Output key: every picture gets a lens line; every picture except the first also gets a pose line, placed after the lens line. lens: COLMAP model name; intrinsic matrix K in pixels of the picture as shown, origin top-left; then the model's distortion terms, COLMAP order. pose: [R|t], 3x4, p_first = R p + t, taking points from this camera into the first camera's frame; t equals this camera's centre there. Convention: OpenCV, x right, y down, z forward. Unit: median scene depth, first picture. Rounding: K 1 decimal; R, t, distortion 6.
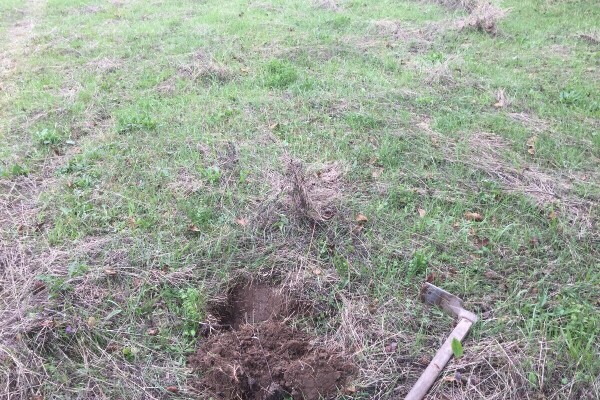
lens RADIAL K [[509.0, 0, 298.0], [0, 509.0, 197.1], [0, 0, 1]] dist [0.078262, -0.144457]
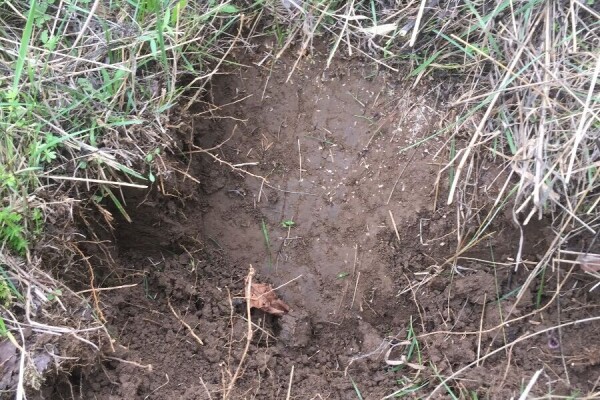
lens RADIAL K [[608.1, 0, 300.0], [0, 608.1, 200.0], [0, 0, 1]] dist [0.008117, -0.283079]
pose [[0.984881, 0.173174, -0.004416, -0.087207], [-0.128856, 0.749395, 0.649464, 0.063478], [0.115780, -0.639076, 0.760379, 0.835590]]
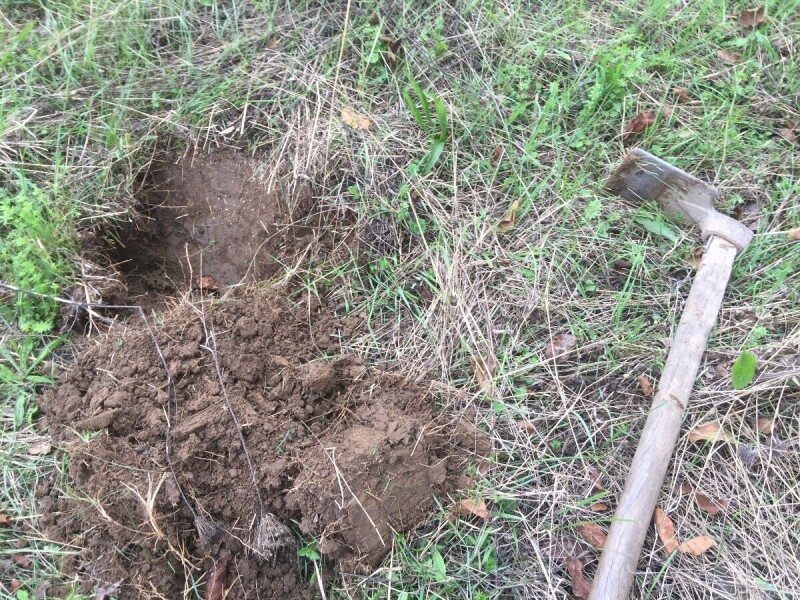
lens RADIAL K [[675.8, 0, 400.0], [0, 675.8, 300.0], [0, 0, 1]] dist [0.013826, 0.001550]
pose [[0.992572, -0.066000, 0.102196, 0.005573], [-0.000149, 0.839385, 0.543537, -0.021367], [-0.121656, -0.539515, 0.833141, 0.509269]]
